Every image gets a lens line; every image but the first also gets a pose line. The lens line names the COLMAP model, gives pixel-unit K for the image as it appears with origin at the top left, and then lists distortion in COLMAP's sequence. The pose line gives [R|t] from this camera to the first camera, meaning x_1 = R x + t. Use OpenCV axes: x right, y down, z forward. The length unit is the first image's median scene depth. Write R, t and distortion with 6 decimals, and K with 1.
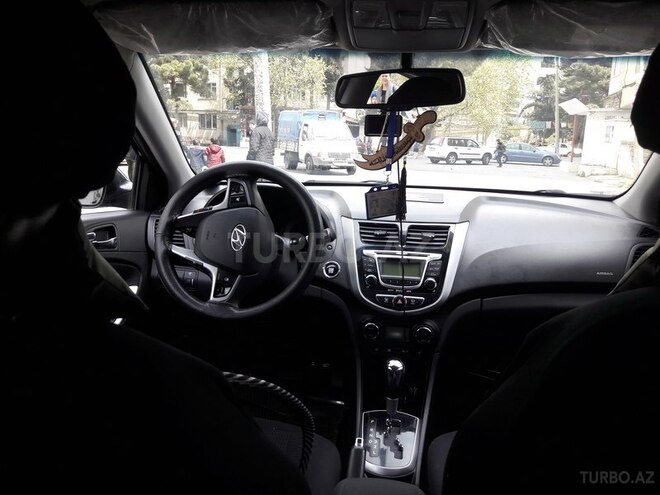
lens RADIAL K [[569.5, 0, 330.0], [0, 569.5, 247.5], [0, 0, 1]] dist [0.062570, -0.061468]
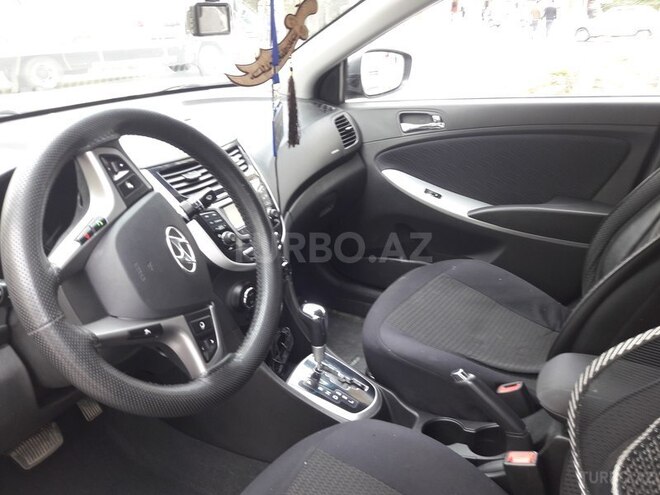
lens RADIAL K [[569.5, 0, 330.0], [0, 569.5, 247.5], [0, 0, 1]] dist [0.062570, -0.061468]
pose [[0.317474, -0.399448, 0.860030, -0.543556], [0.212185, 0.913877, 0.346131, -0.165421], [-0.924223, 0.072598, 0.374889, 0.610603]]
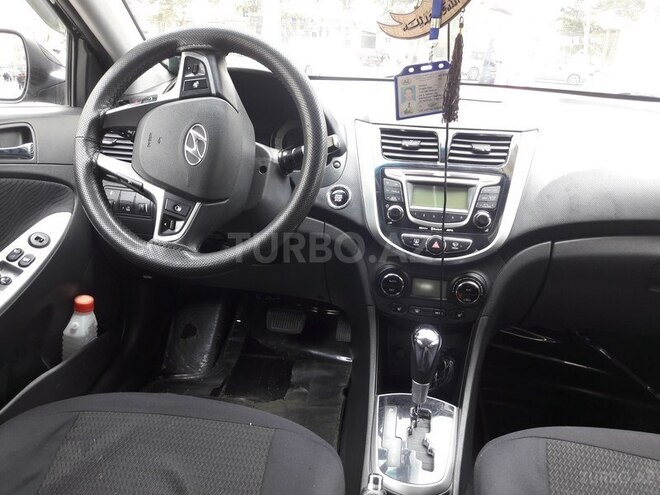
lens RADIAL K [[569.5, 0, 330.0], [0, 569.5, 247.5], [0, 0, 1]] dist [0.062570, -0.061468]
pose [[0.999588, 0.022775, -0.017476, 0.005617], [-0.020137, 0.990141, 0.138618, 0.004642], [0.020461, -0.138209, 0.990192, 0.314847]]
